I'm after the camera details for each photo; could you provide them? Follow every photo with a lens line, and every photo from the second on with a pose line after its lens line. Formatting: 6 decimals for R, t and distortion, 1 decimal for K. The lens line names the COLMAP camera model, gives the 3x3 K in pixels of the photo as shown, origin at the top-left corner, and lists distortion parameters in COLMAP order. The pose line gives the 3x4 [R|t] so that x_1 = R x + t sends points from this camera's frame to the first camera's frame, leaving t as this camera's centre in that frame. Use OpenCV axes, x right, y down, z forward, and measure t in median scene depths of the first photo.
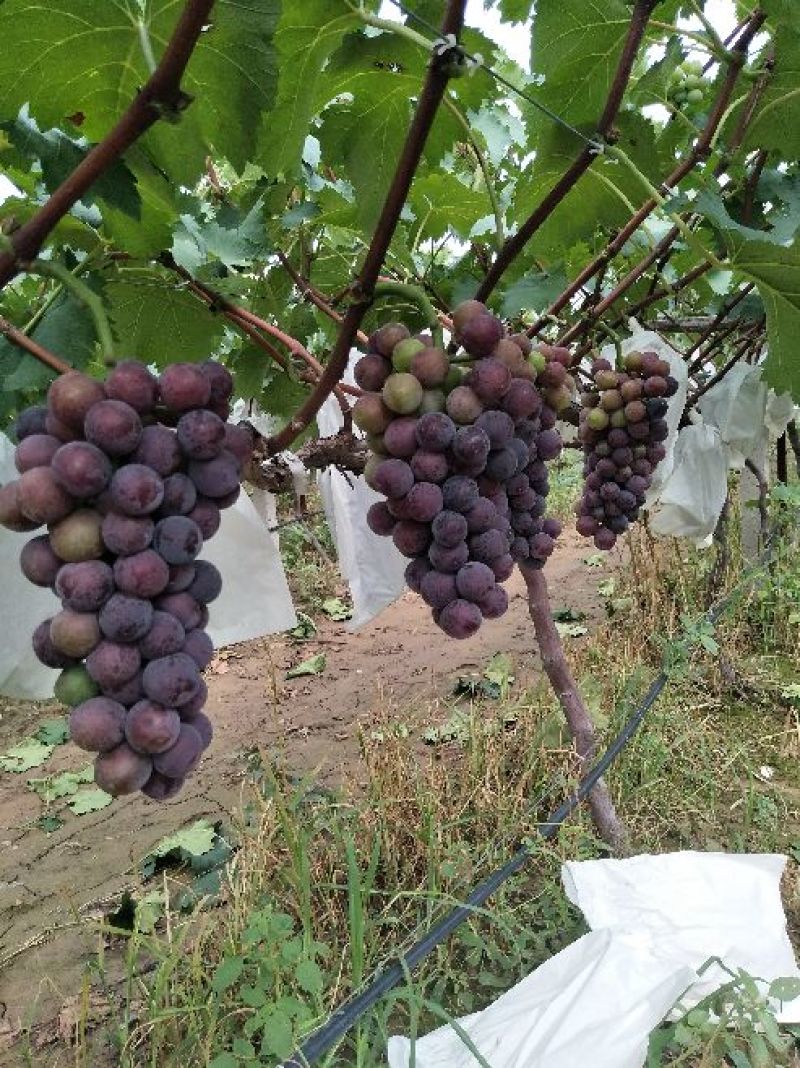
lens RADIAL K [[817.0, 0, 400.0], [0, 817.0, 534.0], [0, 0, 1]] dist [0.017676, -0.000923]
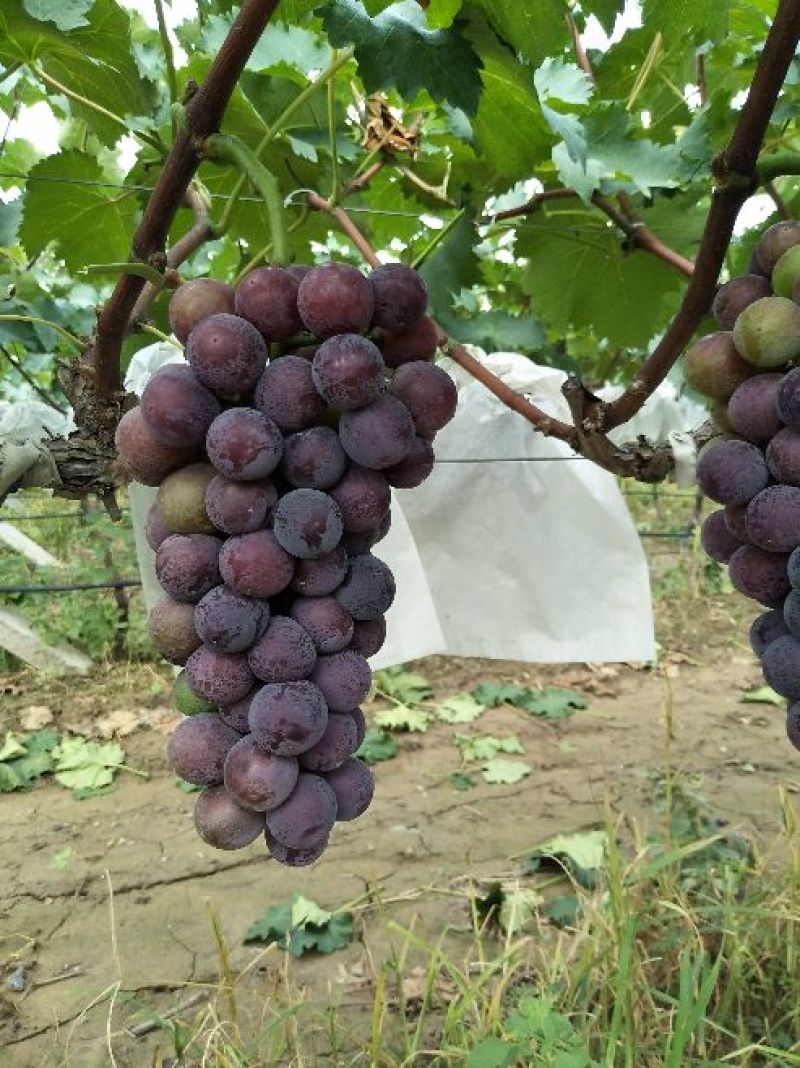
lens RADIAL K [[817.0, 0, 400.0], [0, 817.0, 534.0], [0, 0, 1]] dist [0.017676, -0.000923]
pose [[0.814377, 0.144878, -0.561962, 0.122074], [-0.132071, 0.989196, 0.063629, -0.025866], [0.565109, 0.022401, 0.824712, 0.314652]]
